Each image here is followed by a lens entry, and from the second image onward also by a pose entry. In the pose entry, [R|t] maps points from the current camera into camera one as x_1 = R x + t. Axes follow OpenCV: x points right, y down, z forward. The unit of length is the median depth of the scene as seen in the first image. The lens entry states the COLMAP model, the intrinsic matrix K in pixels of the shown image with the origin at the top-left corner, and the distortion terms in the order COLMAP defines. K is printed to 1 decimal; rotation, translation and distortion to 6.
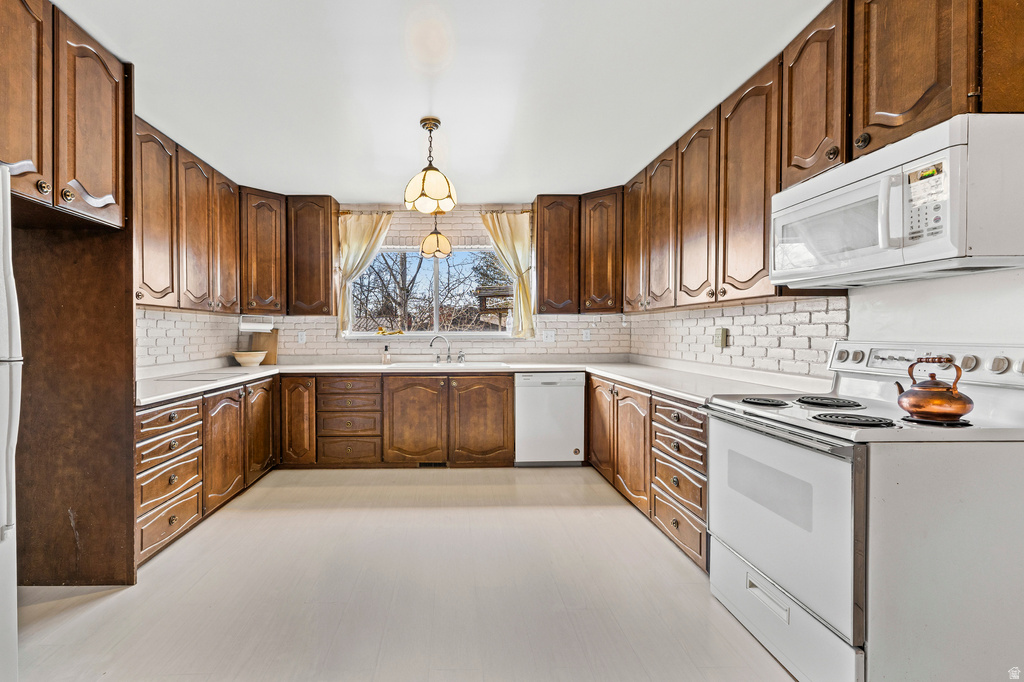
lens RADIAL K [[435.2, 0, 430.1], [0, 435.2, 338.1], [0, 0, 1]] dist [0.001201, 0.000015]
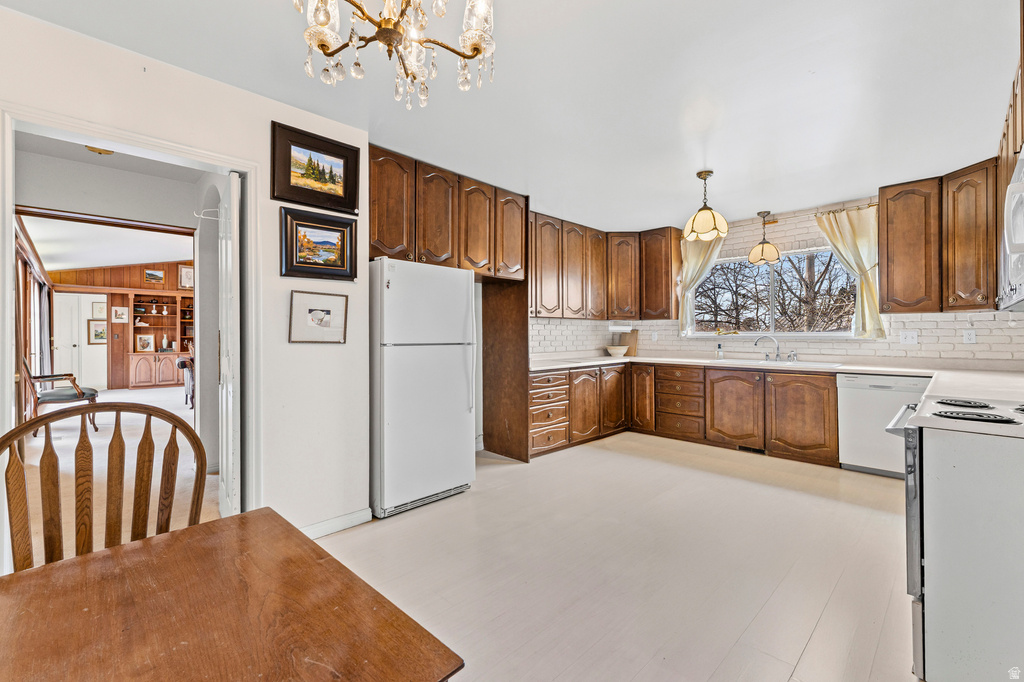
lens RADIAL K [[435.2, 0, 517.6], [0, 435.2, 334.6], [0, 0, 1]] dist [0.001201, 0.000015]
pose [[0.699242, 0.005833, -0.714862, 0.397172], [-0.010360, 0.999944, -0.001974, 0.000105], [0.714810, 0.008786, 0.699263, -0.231603]]
